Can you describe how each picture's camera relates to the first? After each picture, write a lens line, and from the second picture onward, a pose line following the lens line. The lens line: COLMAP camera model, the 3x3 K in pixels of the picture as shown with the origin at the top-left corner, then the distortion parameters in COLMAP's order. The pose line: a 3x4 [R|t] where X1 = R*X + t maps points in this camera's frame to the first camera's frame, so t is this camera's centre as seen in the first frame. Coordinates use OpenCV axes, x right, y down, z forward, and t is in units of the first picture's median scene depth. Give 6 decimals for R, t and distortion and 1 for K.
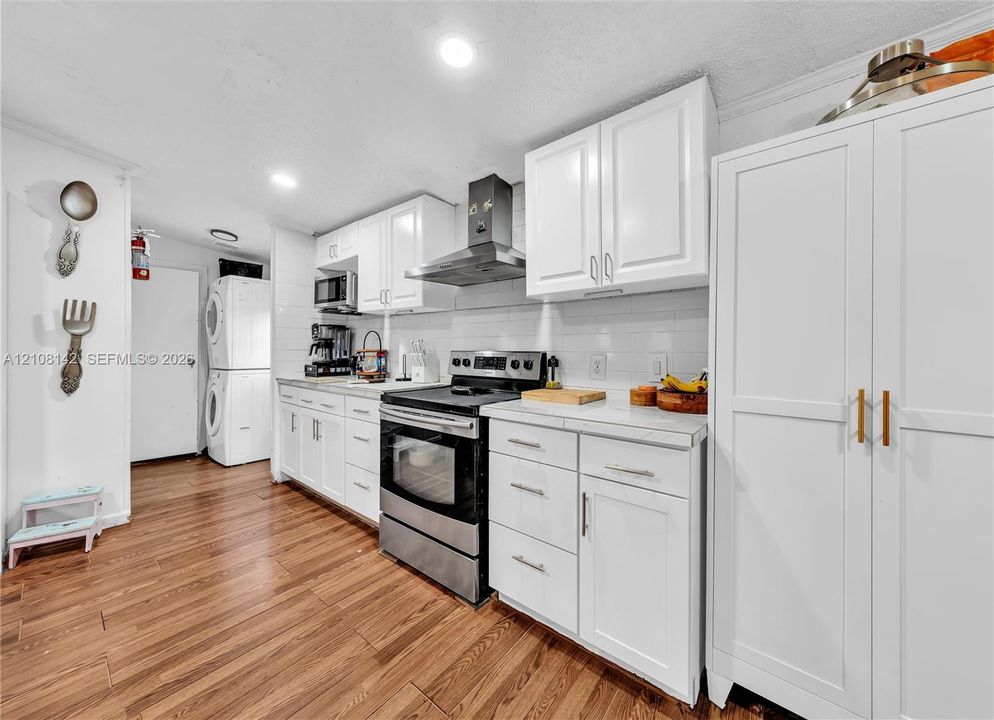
lens RADIAL K [[358.9, 0, 496.6], [0, 358.9, 349.6], [0, 0, 1]] dist [0.001713, 0.000191]
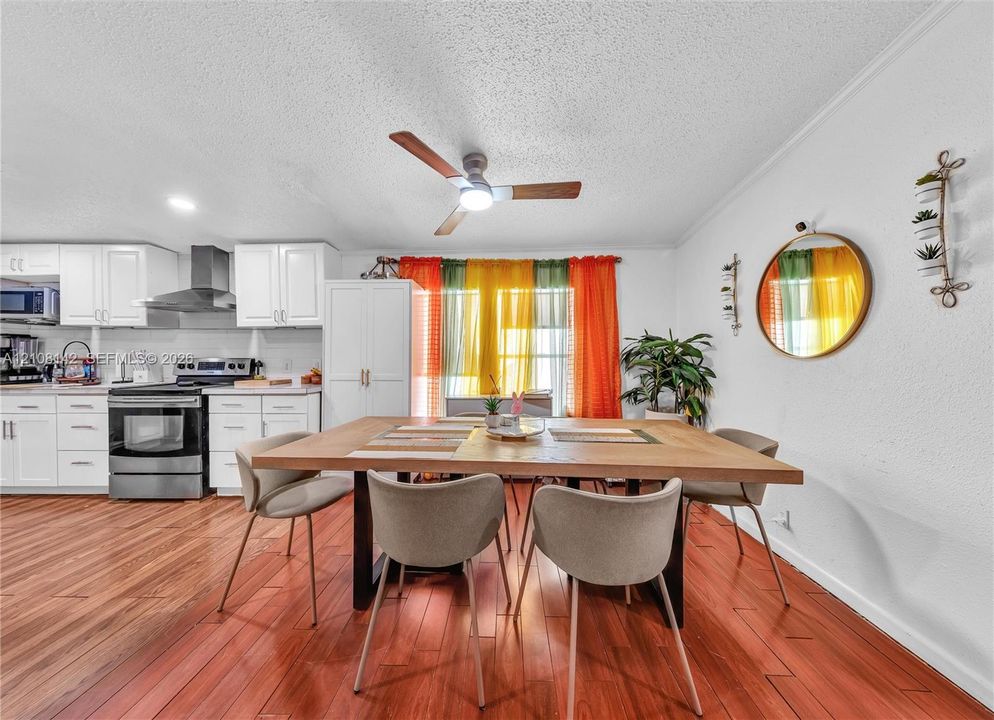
lens RADIAL K [[339.9, 0, 500.7], [0, 339.9, 358.1], [0, 0, 1]] dist [0.002413, 0.000128]
pose [[0.790374, -0.010746, 0.612531, 0.071993], [0.005672, 0.999932, 0.010223, -0.004468], [-0.612599, -0.004605, 0.790380, -0.980423]]
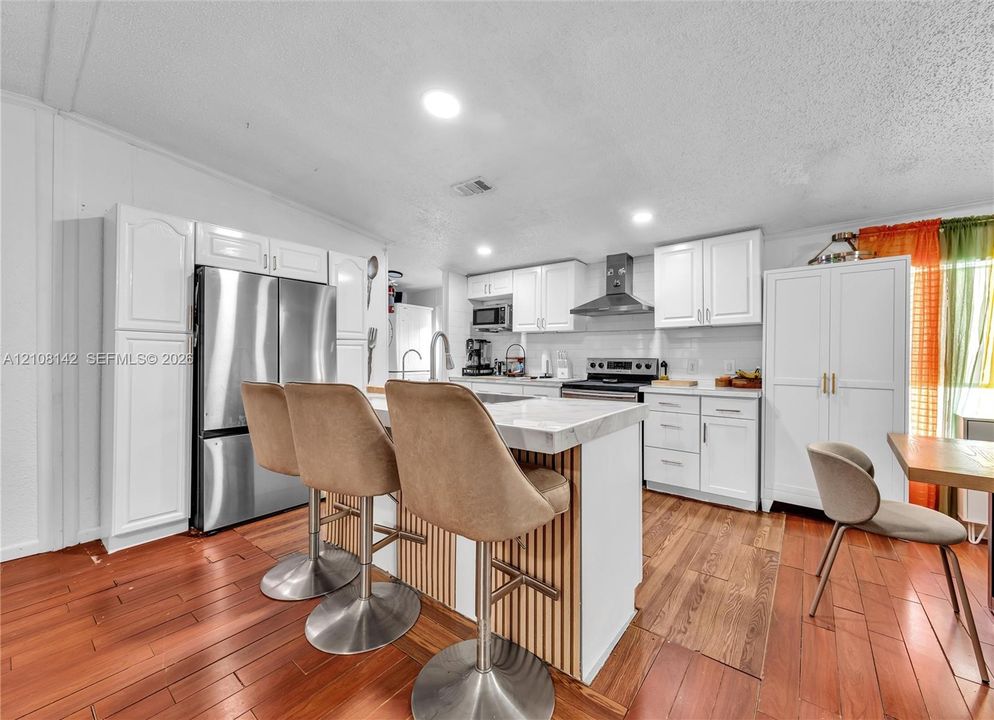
lens RADIAL K [[392.3, 0, 493.2], [0, 392.3, 358.6], [0, 0, 1]] dist [0.003268, 0.000173]
pose [[1.000000, -0.000914, -0.000199, -0.646218], [0.000915, 0.999978, 0.006516, -0.006506], [0.000193, -0.006516, 0.999979, -0.861006]]
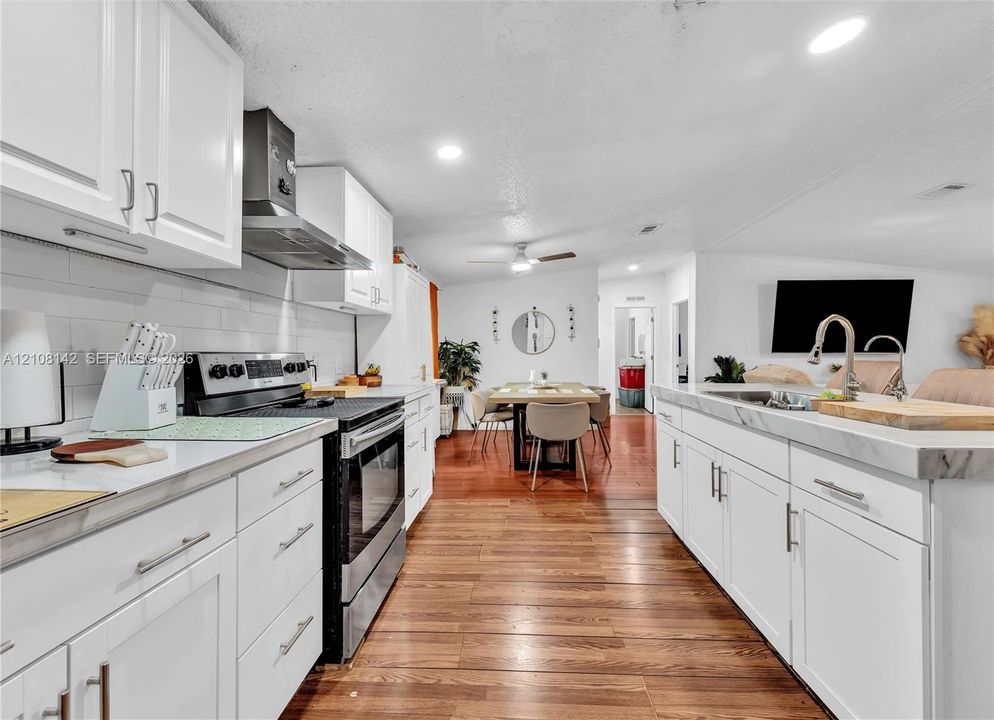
lens RADIAL K [[410.9, 0, 498.6], [0, 410.9, 356.9], [0, 0, 1]] dist [0.002563, 0.000080]
pose [[-0.584242, -0.005285, 0.811562, -1.062046], [0.001742, 0.999968, 0.007767, 0.008549], [-0.811578, 0.005951, -0.584214, 1.200118]]
